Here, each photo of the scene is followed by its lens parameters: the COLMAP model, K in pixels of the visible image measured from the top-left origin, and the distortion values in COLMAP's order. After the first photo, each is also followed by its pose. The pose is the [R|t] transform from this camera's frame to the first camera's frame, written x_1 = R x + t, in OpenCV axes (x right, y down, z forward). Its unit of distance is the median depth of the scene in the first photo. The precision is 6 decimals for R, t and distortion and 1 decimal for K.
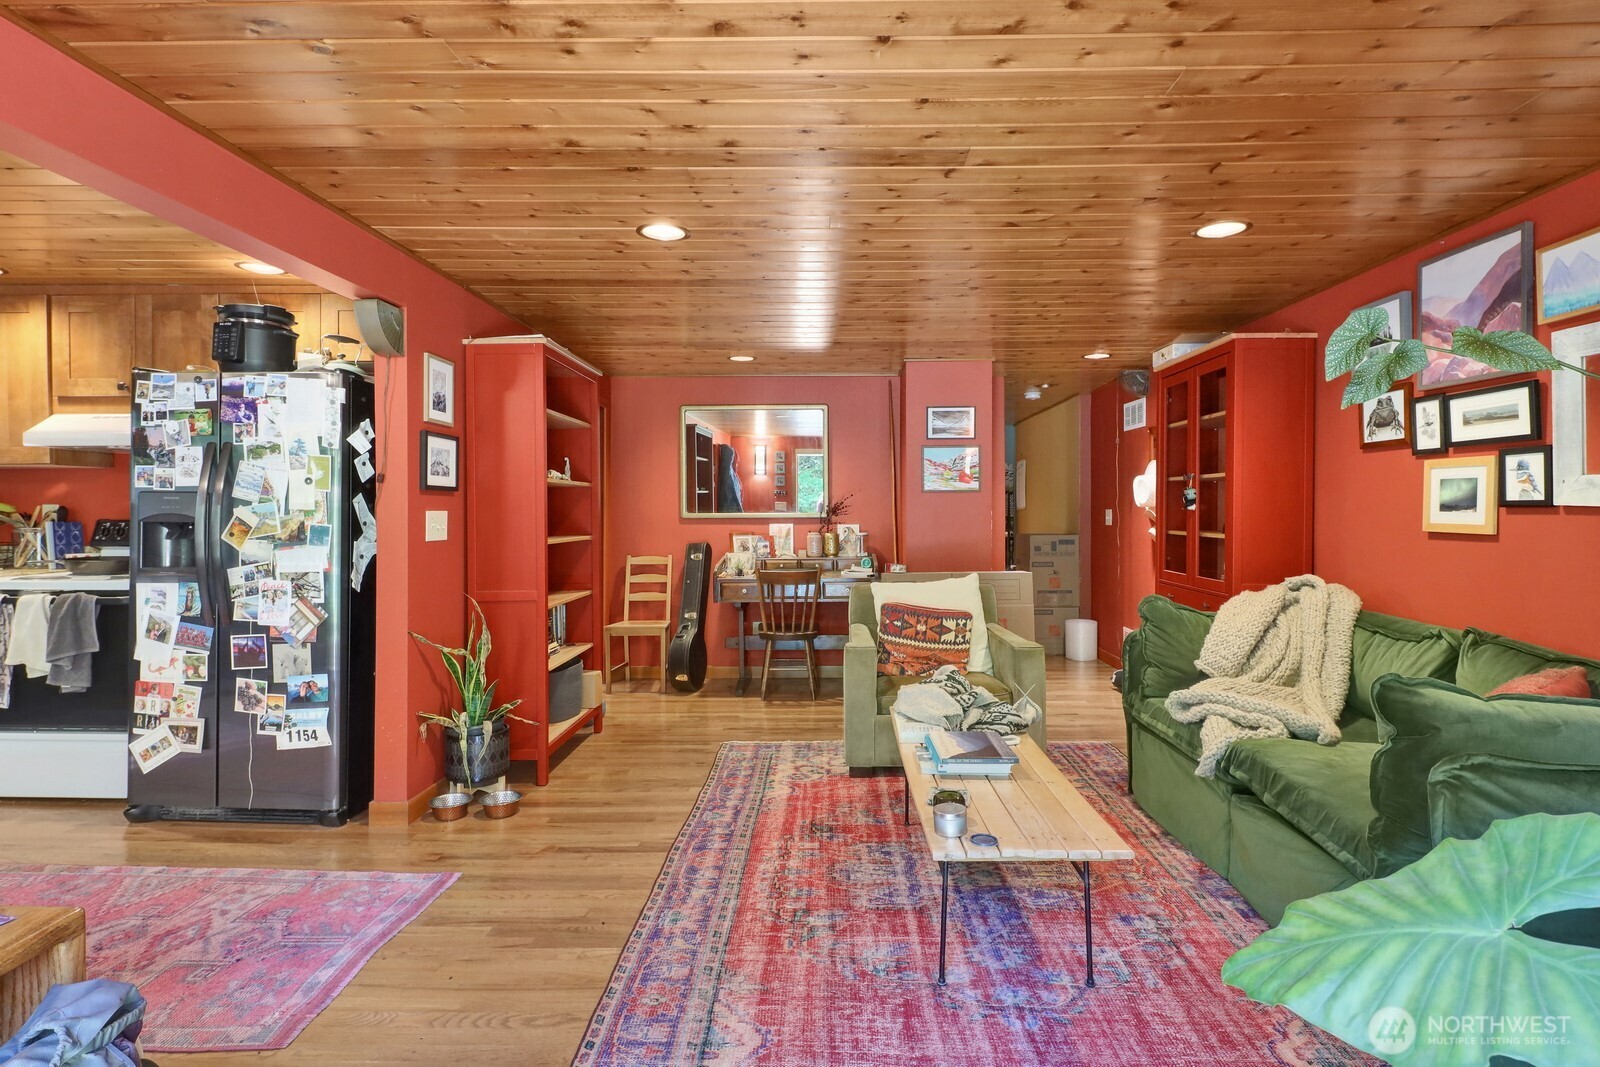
lens RADIAL K [[816.2, 0, 776.5], [0, 816.2, 515.2], [0, 0, 1]] dist [0.012689, -0.005839]
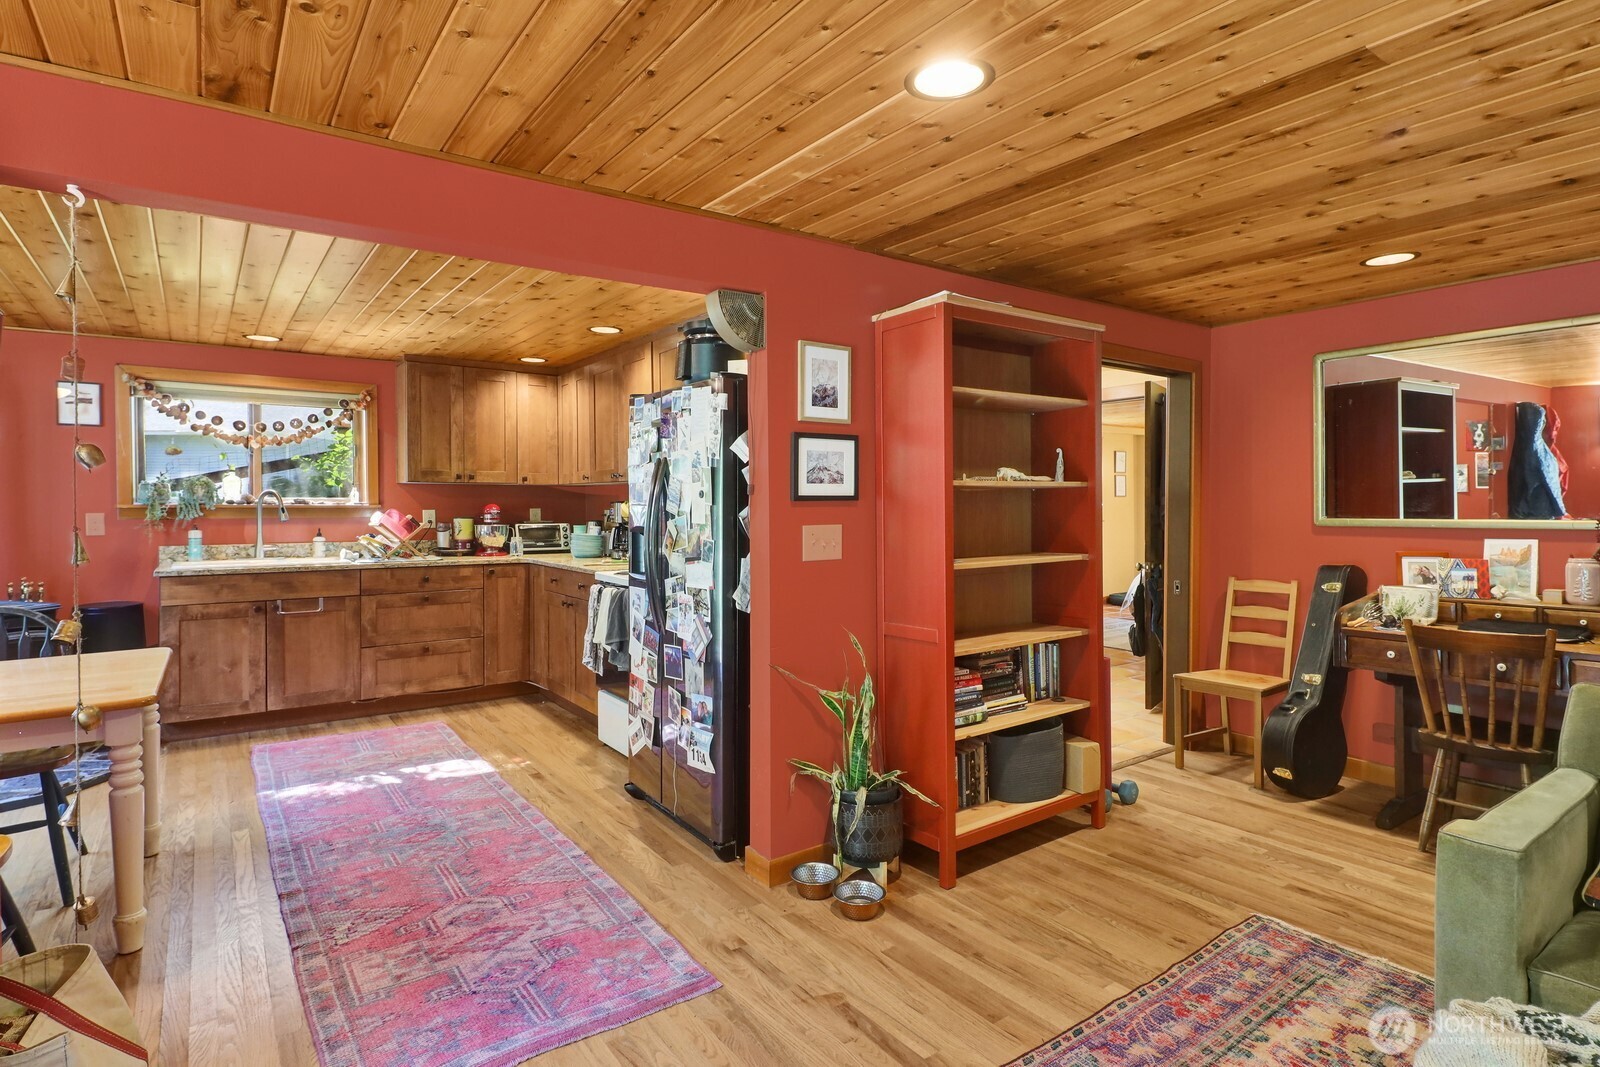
lens RADIAL K [[816.2, 0, 796.7], [0, 816.2, 517.5], [0, 0, 1]] dist [0.012689, -0.005839]
pose [[0.631839, 0.008077, -0.775057, 0.238854], [0.005099, 0.999881, 0.014577, -0.027483], [0.775083, -0.013162, 0.631723, 0.474460]]
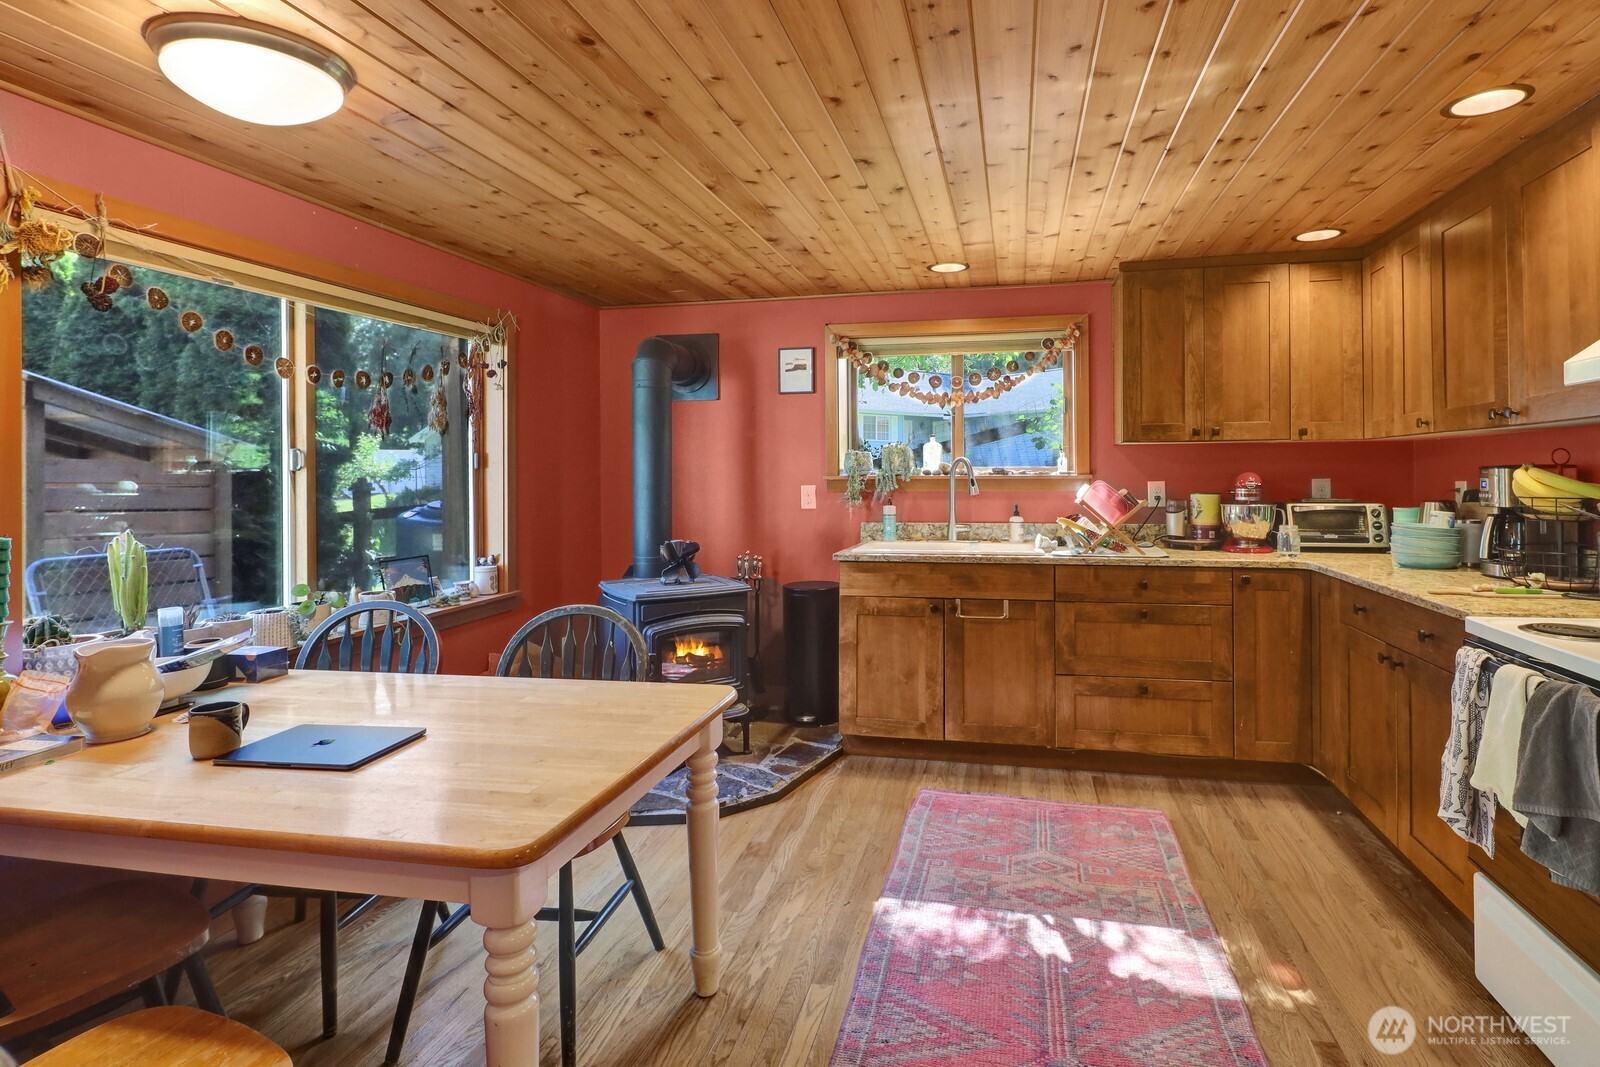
lens RADIAL K [[816.2, 0, 848.0], [0, 816.2, 478.1], [0, 0, 1]] dist [0.012689, -0.005839]
pose [[-0.145212, 0.001117, -0.989400, -0.332561], [0.010273, 0.999947, -0.000379, -0.031538], [0.989347, -0.010219, -0.145216, 0.693204]]
